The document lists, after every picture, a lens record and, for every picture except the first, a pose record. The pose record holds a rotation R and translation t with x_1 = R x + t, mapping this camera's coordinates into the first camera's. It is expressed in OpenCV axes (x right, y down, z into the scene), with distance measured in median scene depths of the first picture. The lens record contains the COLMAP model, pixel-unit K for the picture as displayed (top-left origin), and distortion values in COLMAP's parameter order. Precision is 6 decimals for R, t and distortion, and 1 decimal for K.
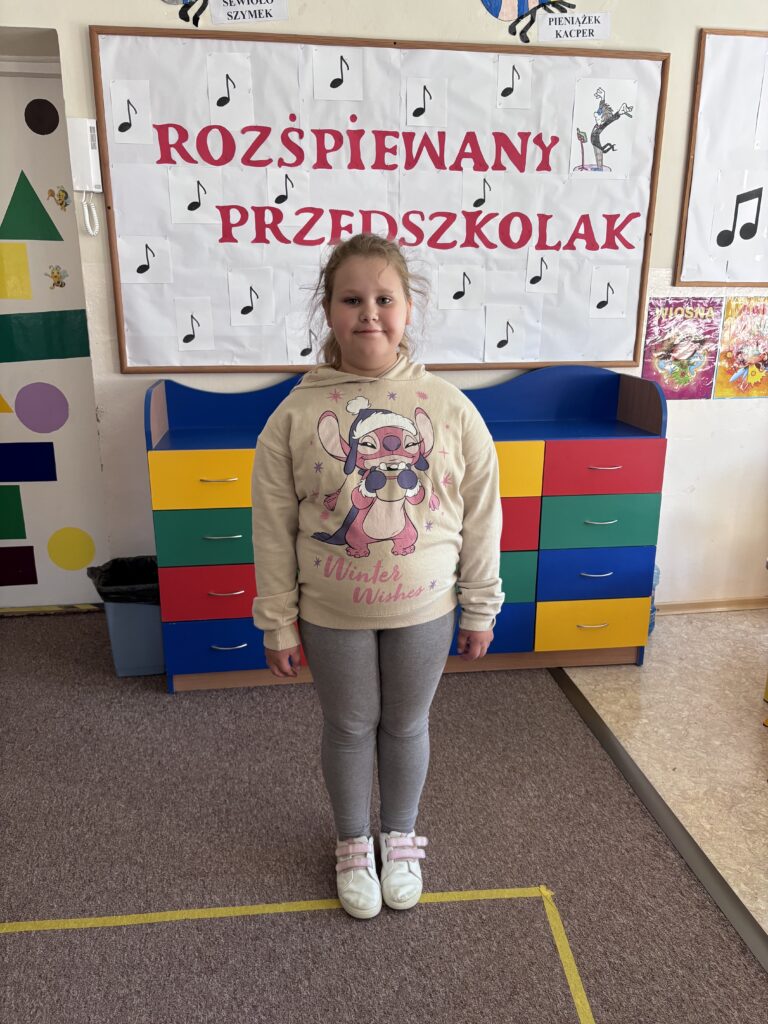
lens RADIAL K [[775.0, 0, 383.1], [0, 775.0, 509.7], [0, 0, 1]] dist [0.042162, -0.052557]
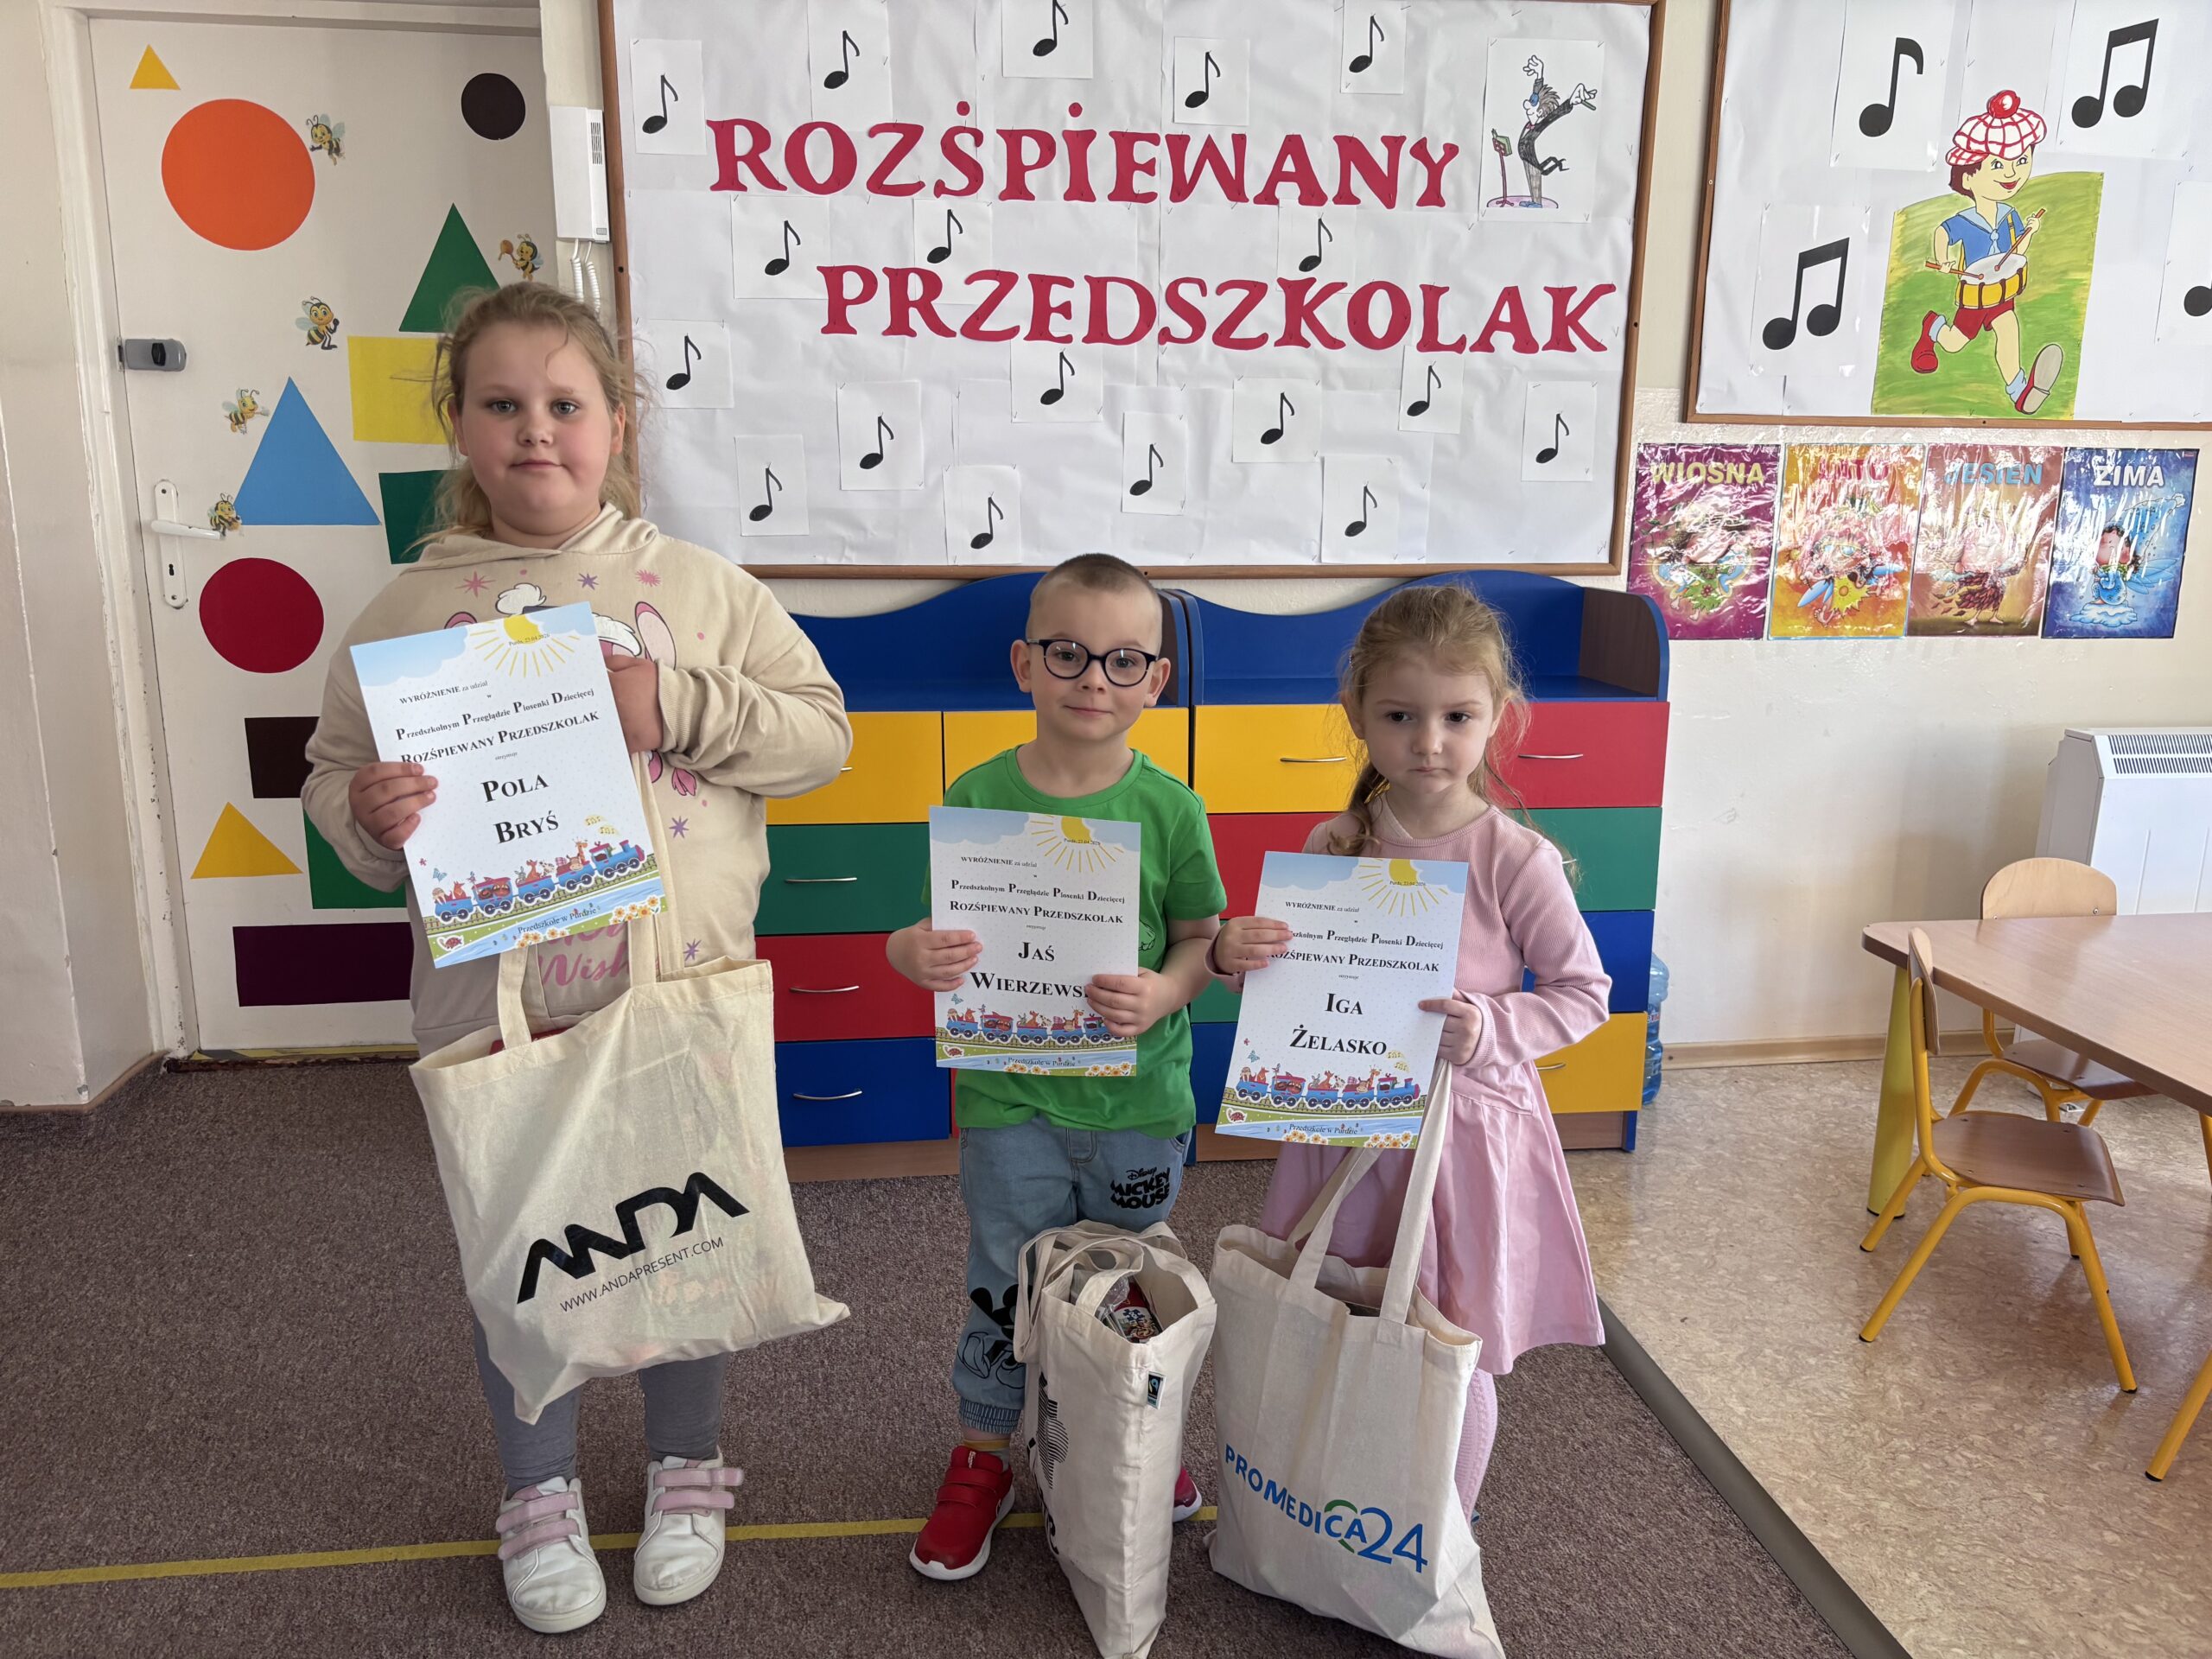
lens RADIAL K [[1674.0, 0, 1110.7], [0, 1674.0, 828.7], [0, 0, 1]] dist [0.042162, -0.052557]
pose [[0.999933, 0.005820, -0.010051, 0.000960], [-0.006522, 0.997428, -0.071378, 0.076178], [0.009610, 0.071439, 0.997399, -0.123434]]
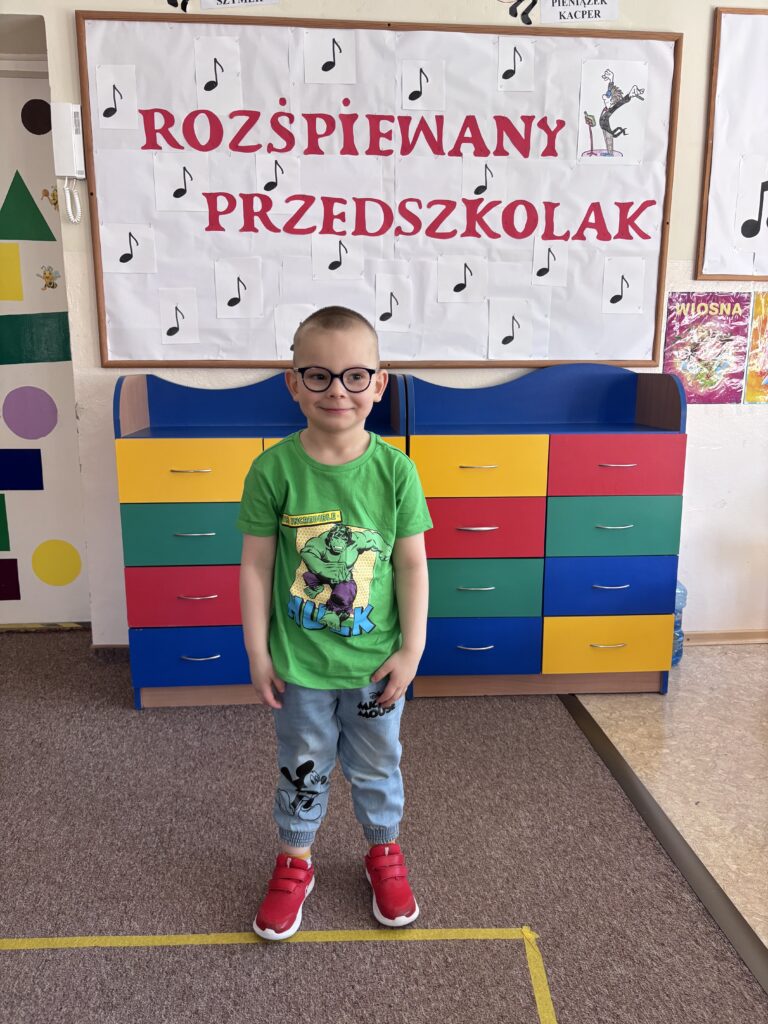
lens RADIAL K [[775.0, 0, 384.6], [0, 775.0, 513.9], [0, 0, 1]] dist [0.042162, -0.052557]
pose [[0.998184, 0.008640, -0.059609, 0.069012], [-0.013670, 0.996330, -0.084502, 0.081105], [0.058660, 0.085163, 0.994639, 0.089684]]
